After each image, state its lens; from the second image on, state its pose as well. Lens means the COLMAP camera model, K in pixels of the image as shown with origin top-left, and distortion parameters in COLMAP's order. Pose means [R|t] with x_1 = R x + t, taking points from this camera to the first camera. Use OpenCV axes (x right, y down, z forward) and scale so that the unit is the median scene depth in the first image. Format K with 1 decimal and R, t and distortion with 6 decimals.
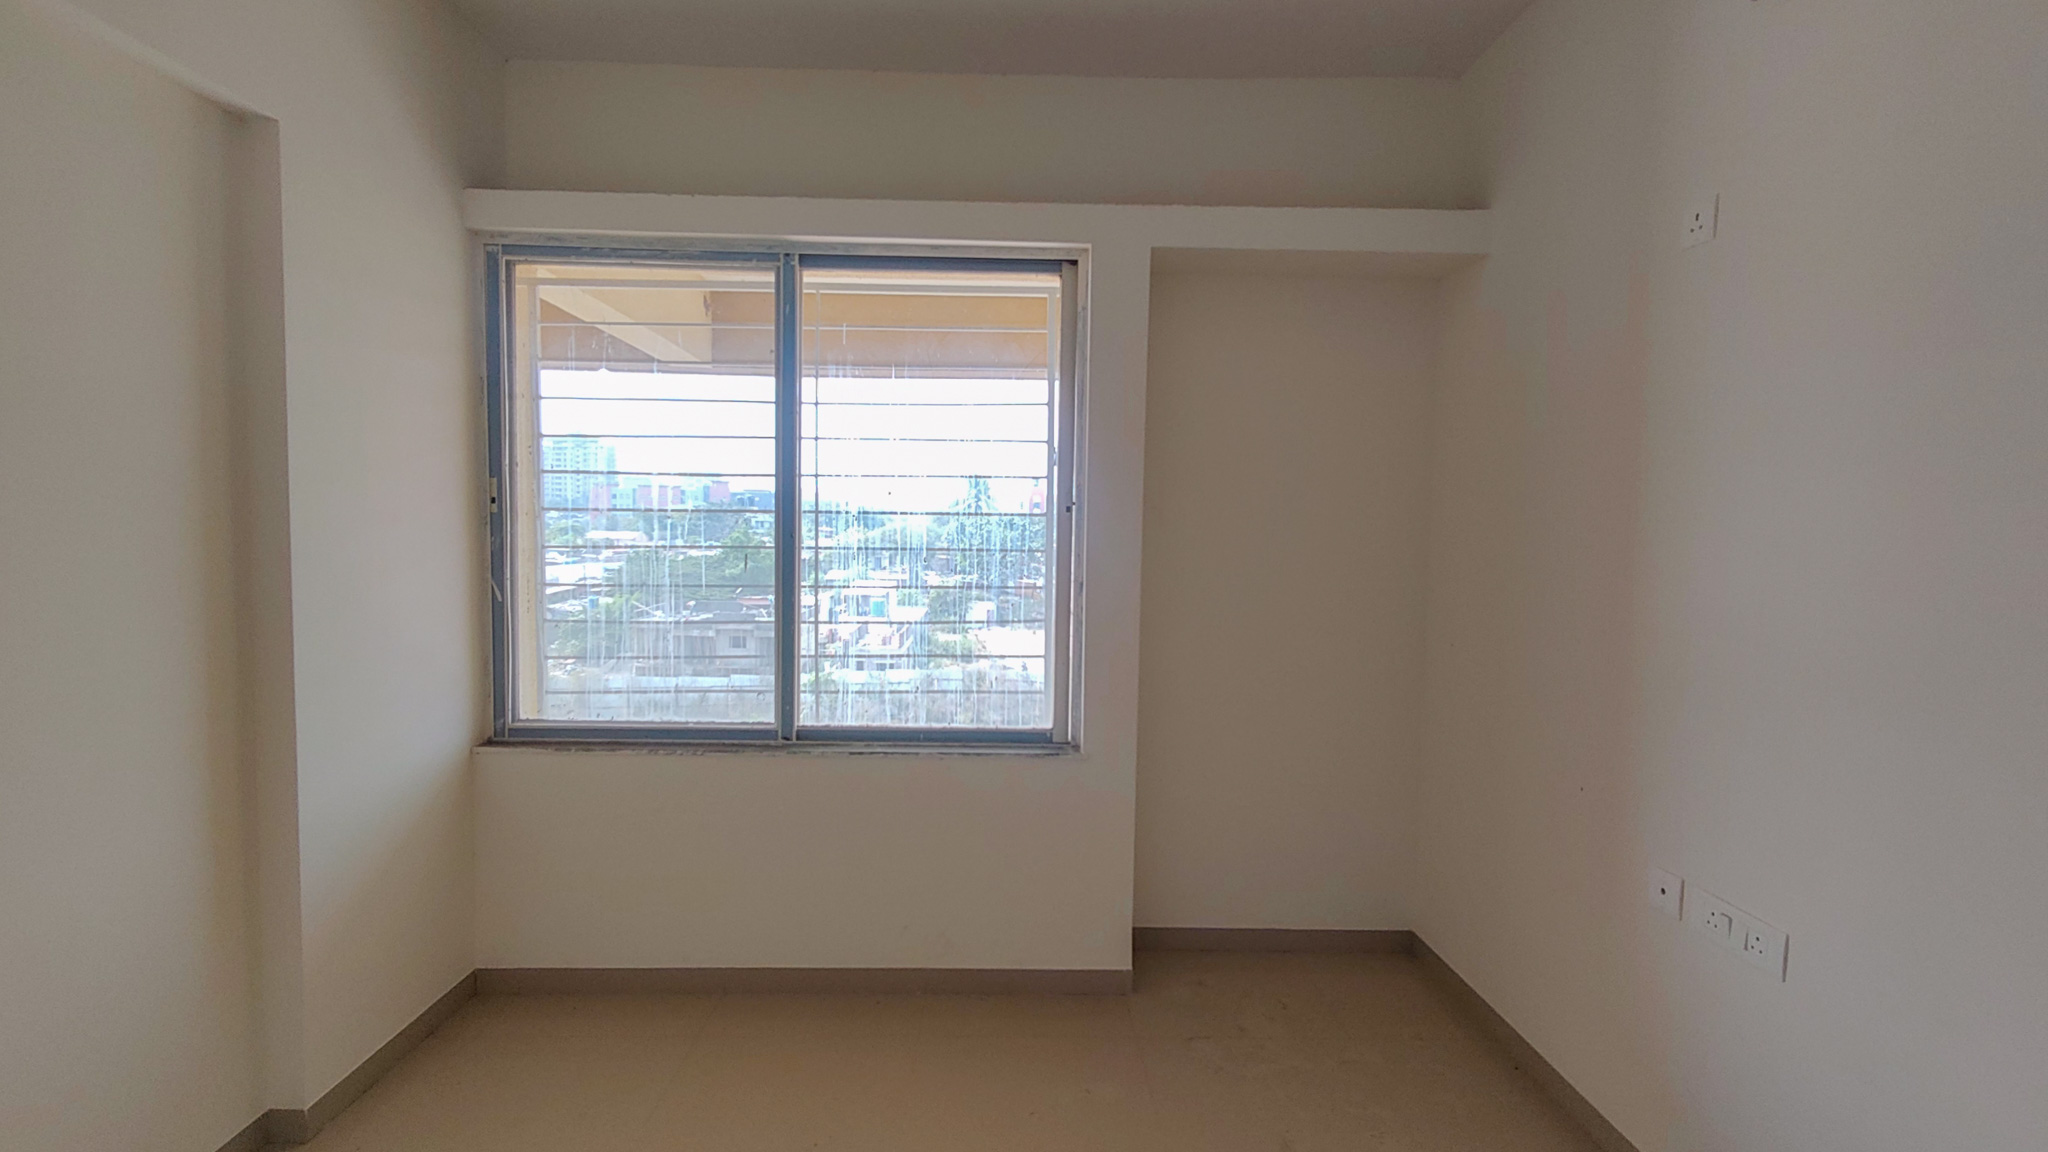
lens RADIAL K [[945.3, 0, 1024.0], [0, 945.3, 576.0], [0, 0, 1]] dist [0.010502, -0.000142]
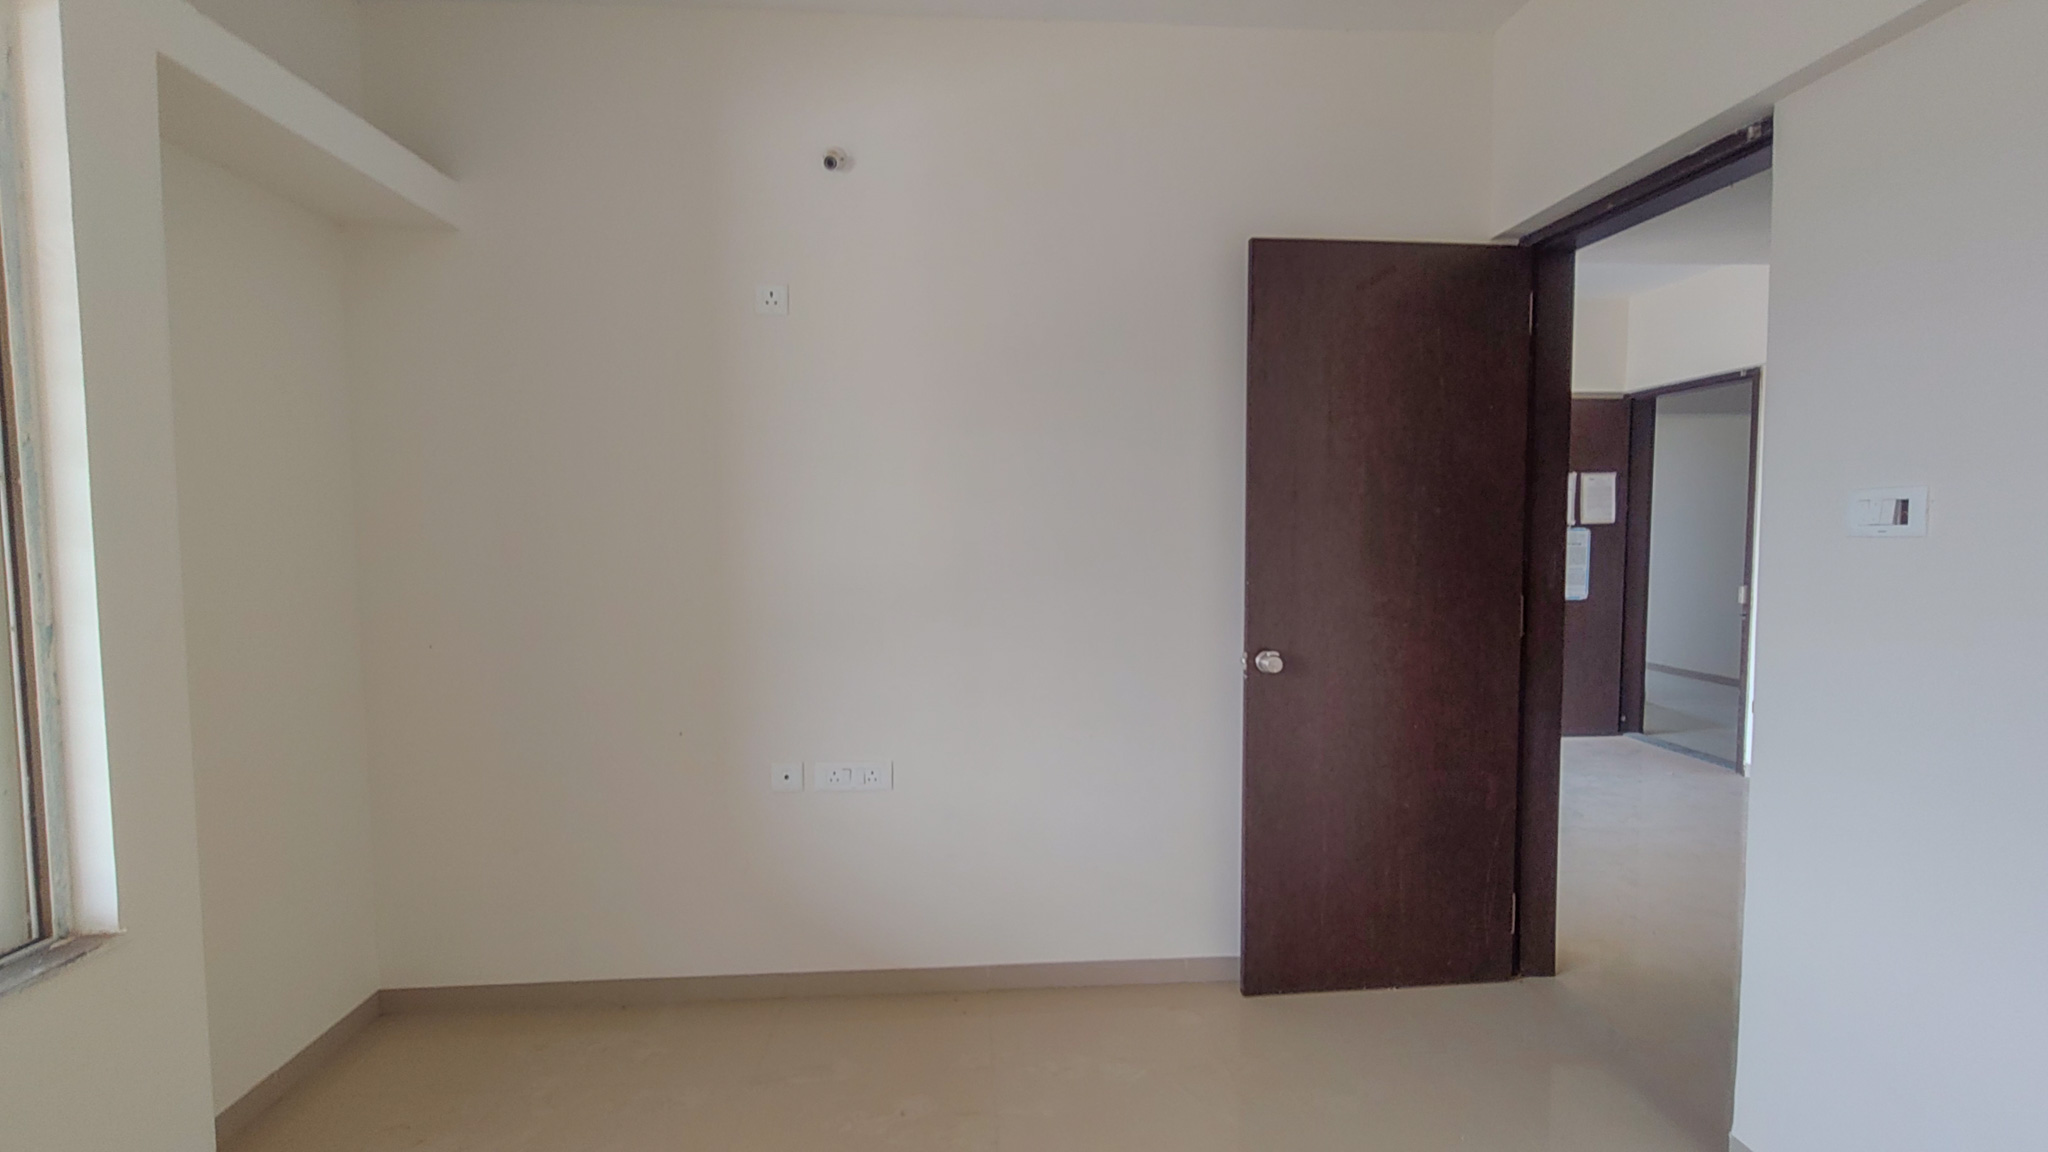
lens RADIAL K [[945.3, 0, 1024.0], [0, 945.3, 576.0], [0, 0, 1]] dist [0.010502, -0.000142]
pose [[-0.043197, -0.070236, 0.996595, -0.705506], [0.053361, 0.995940, 0.072502, -0.044854], [-0.997641, 0.056312, -0.039273, 0.688474]]
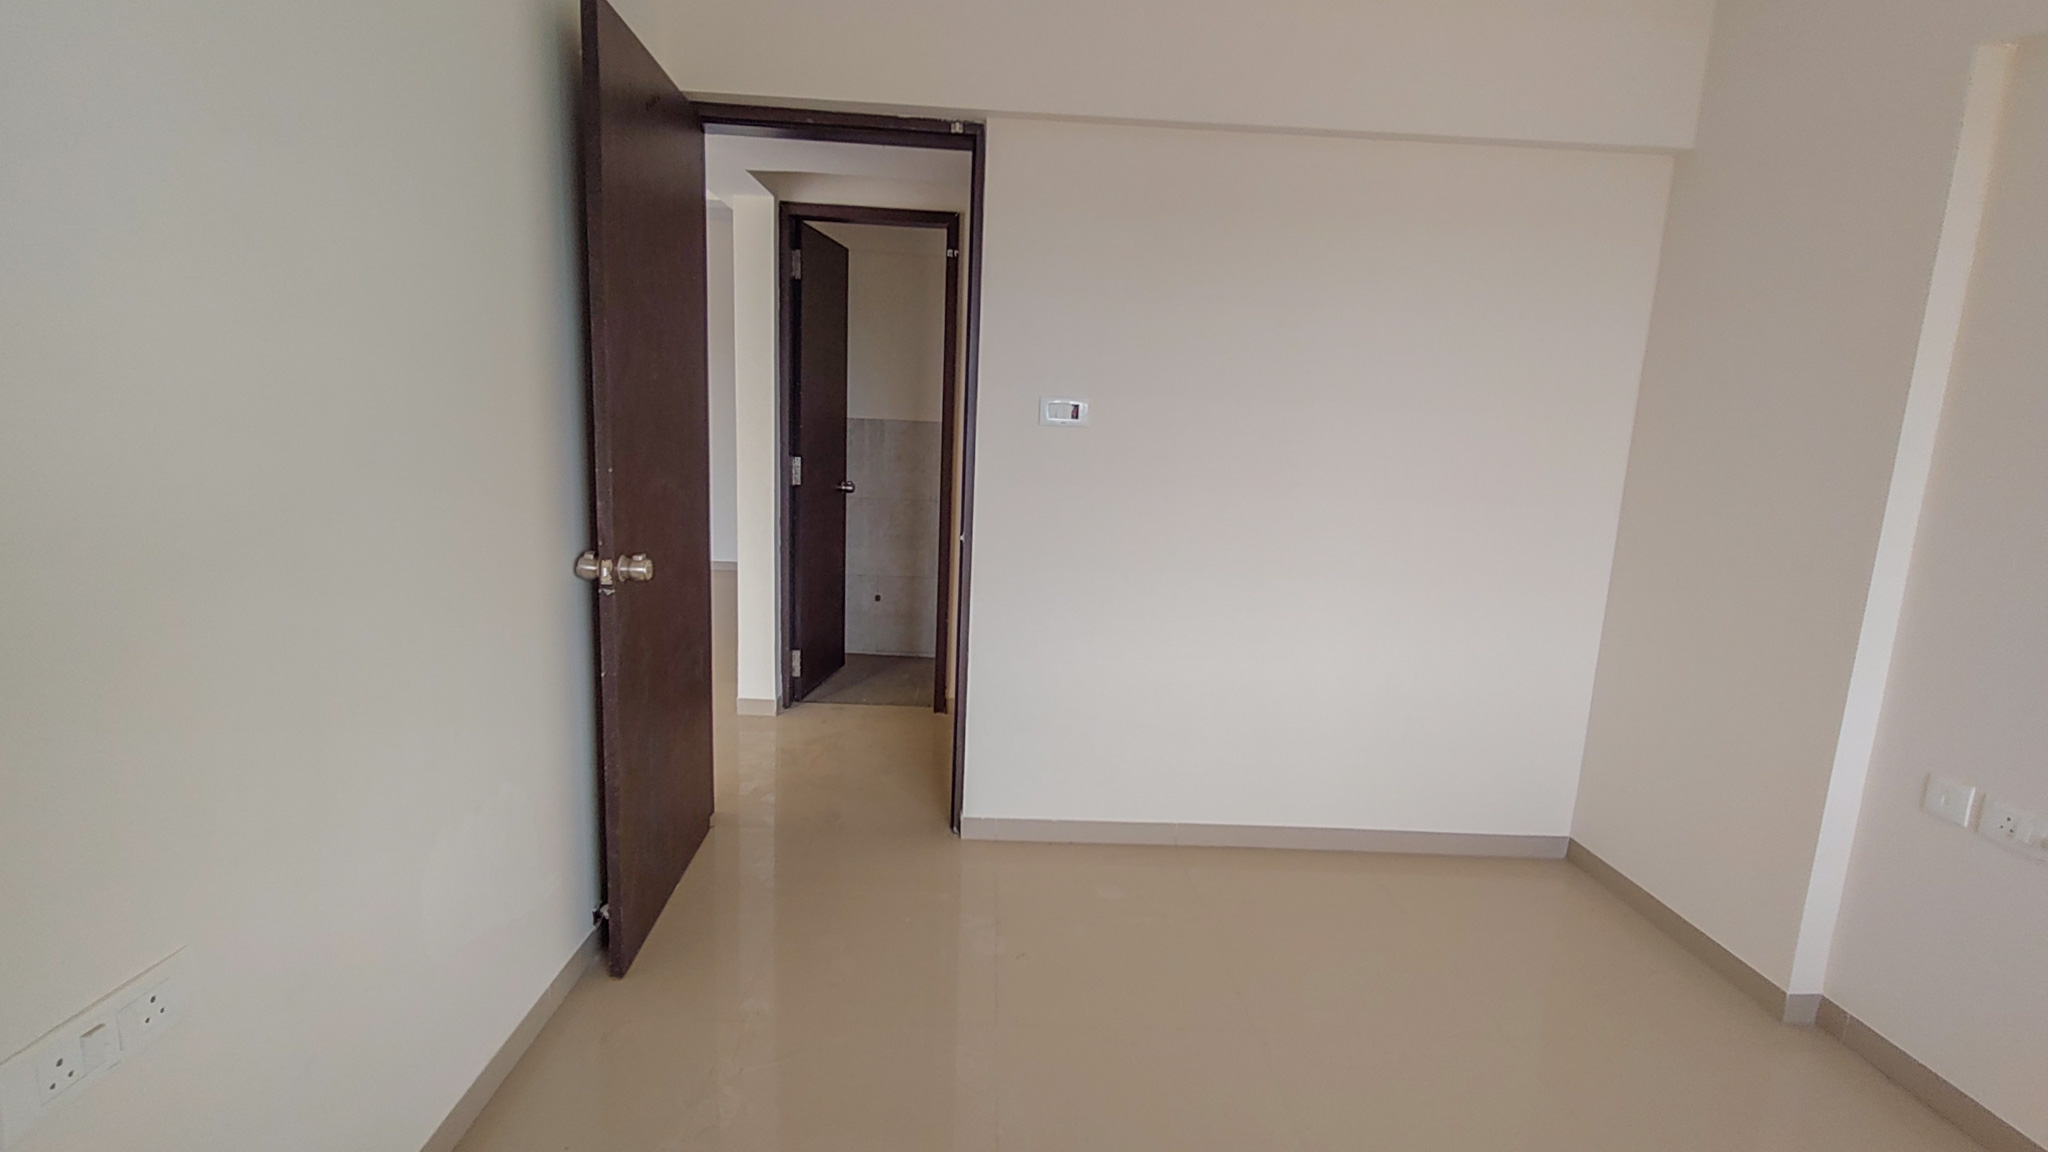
lens RADIAL K [[945.3, 0, 1024.0], [0, 945.3, 576.0], [0, 0, 1]] dist [0.010502, -0.000142]
pose [[-0.997896, -0.062586, -0.016928, 0.193359], [-0.064757, 0.974931, 0.212878, -0.057646], [0.003180, 0.213526, -0.976932, 1.364499]]
